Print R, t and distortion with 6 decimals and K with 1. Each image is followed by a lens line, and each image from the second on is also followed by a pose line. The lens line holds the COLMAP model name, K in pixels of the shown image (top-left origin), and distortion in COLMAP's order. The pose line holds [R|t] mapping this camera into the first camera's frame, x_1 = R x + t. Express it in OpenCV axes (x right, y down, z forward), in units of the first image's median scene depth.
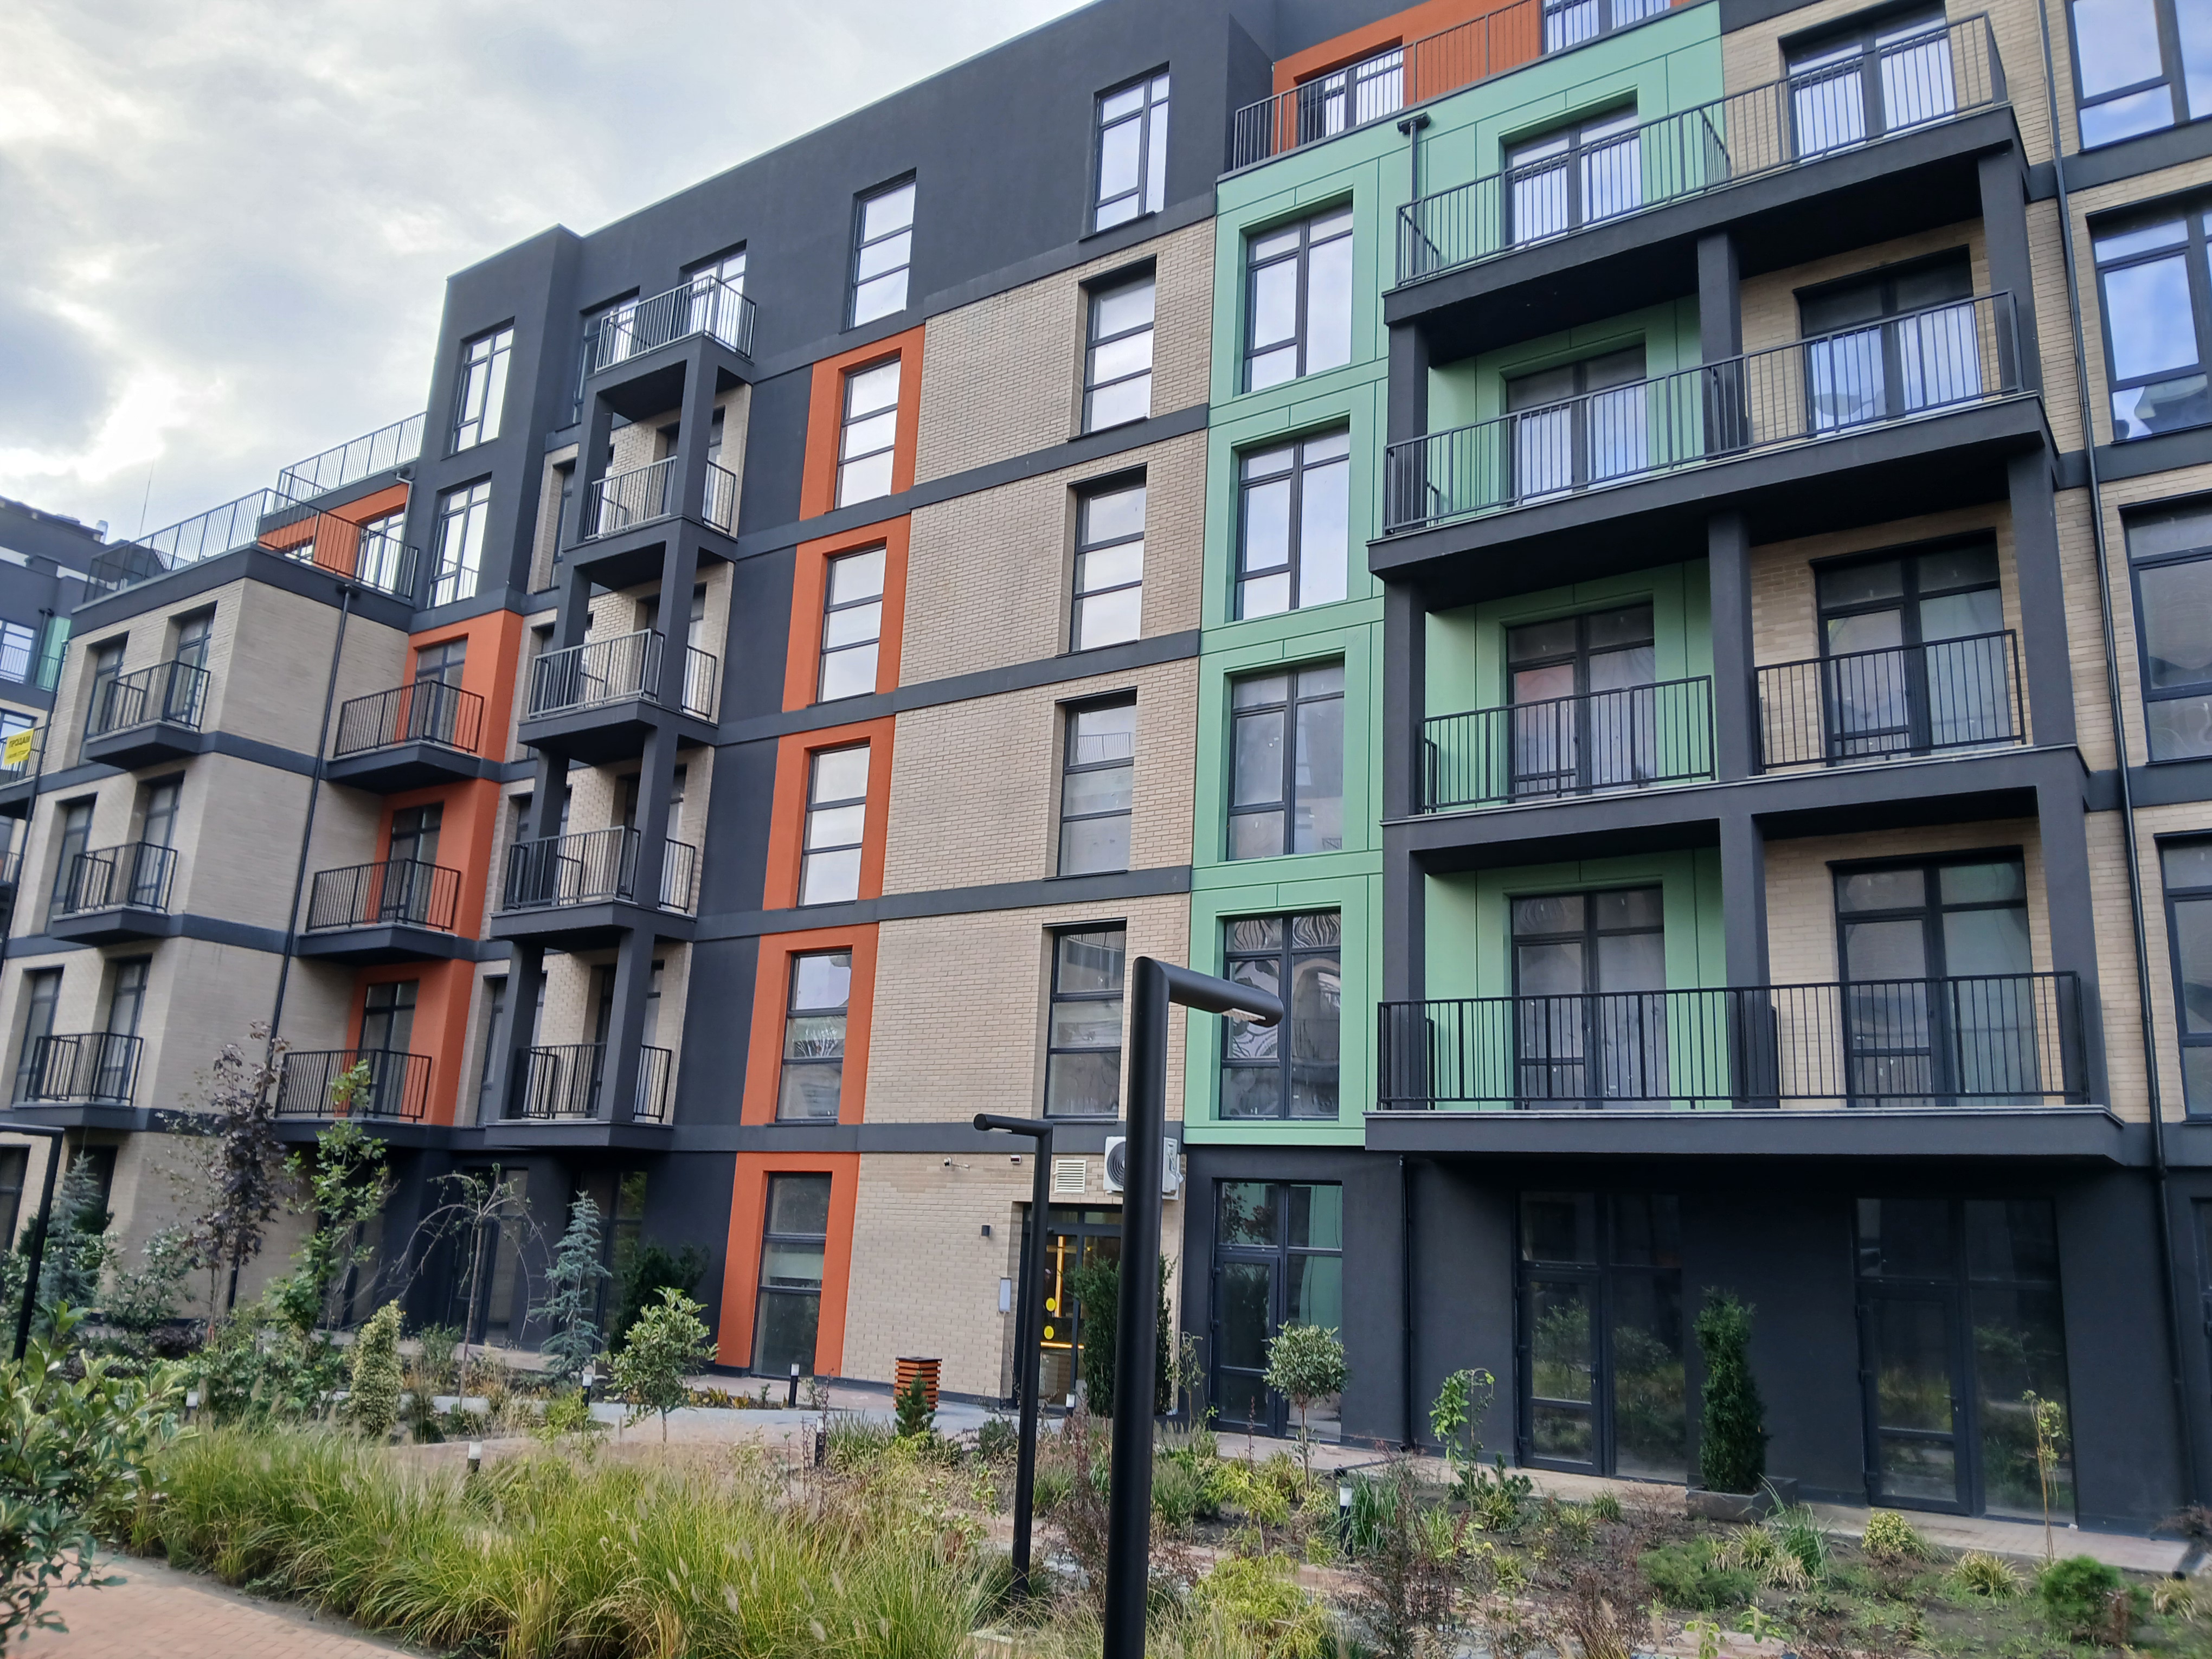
lens RADIAL K [[1716.0, 0, 1106.0], [0, 1716.0, 829.5], [0, 0, 1]] dist [0.077835, -0.192517]
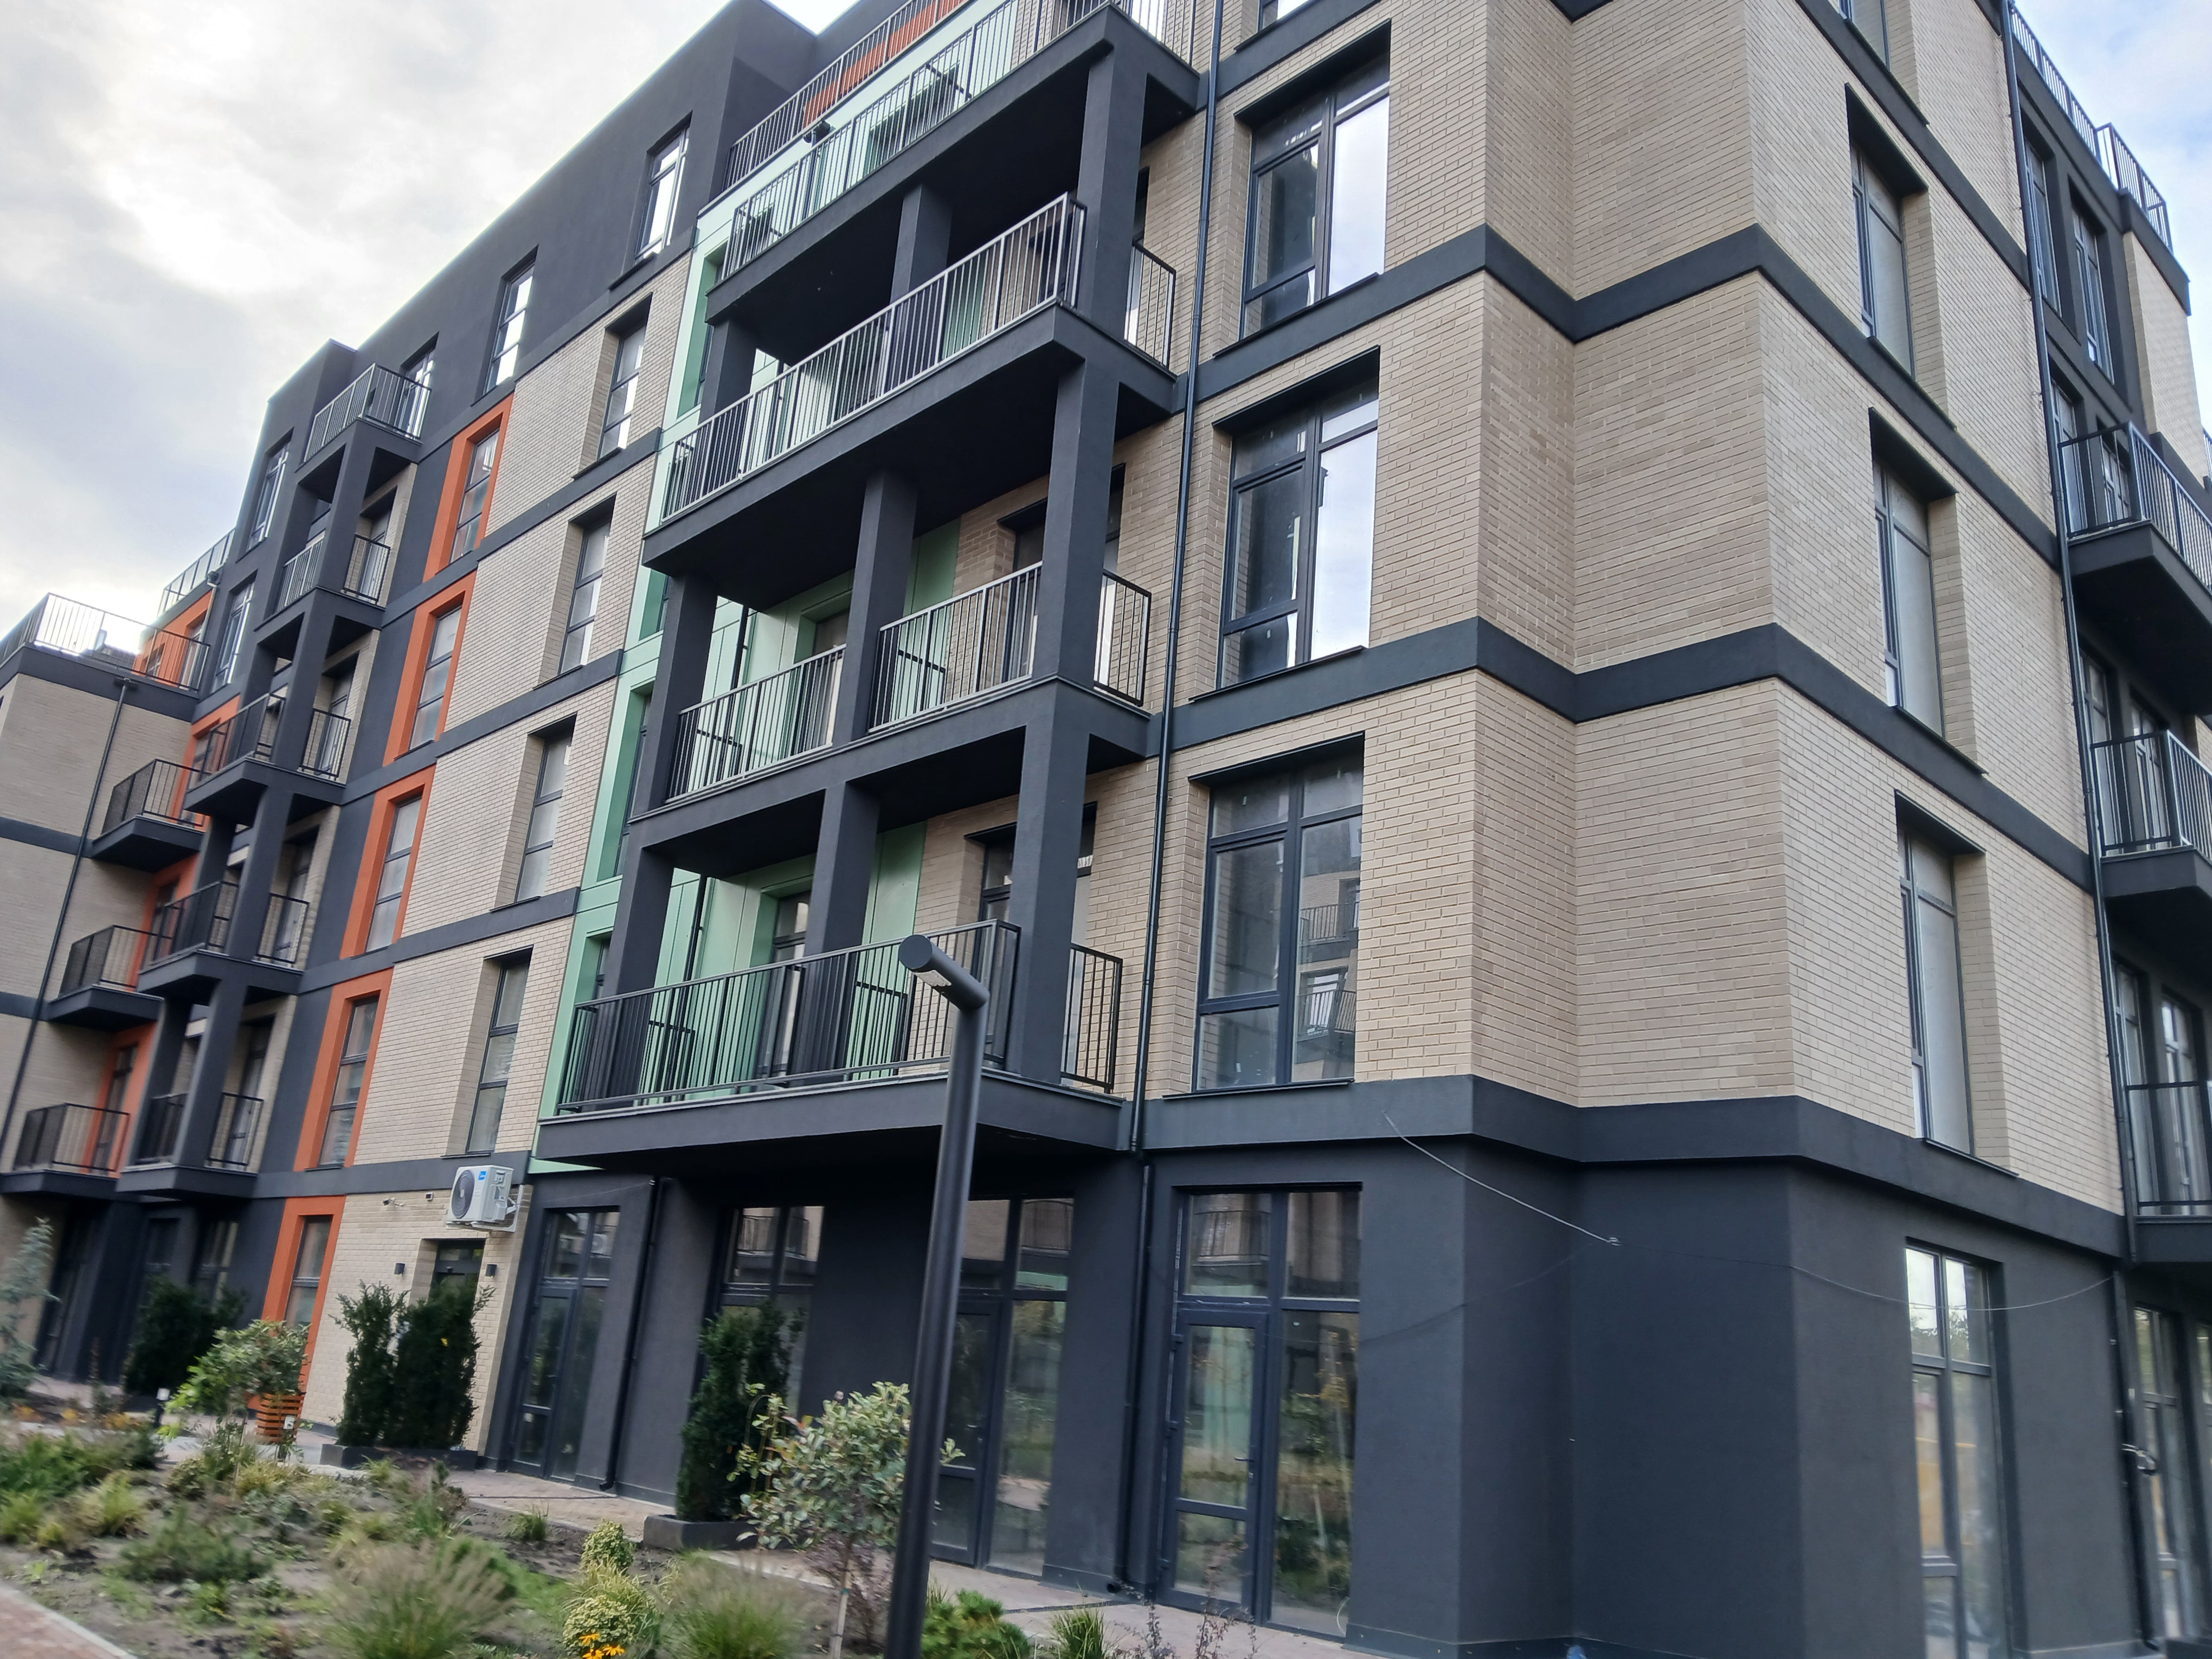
lens RADIAL K [[1716.0, 0, 1106.0], [0, 1716.0, 829.5], [0, 0, 1]] dist [0.077835, -0.192517]
pose [[0.982380, -0.030825, -0.184336, 0.421746], [0.015857, 0.996496, -0.082128, 0.059558], [0.186222, 0.077758, 0.979426, 0.080638]]
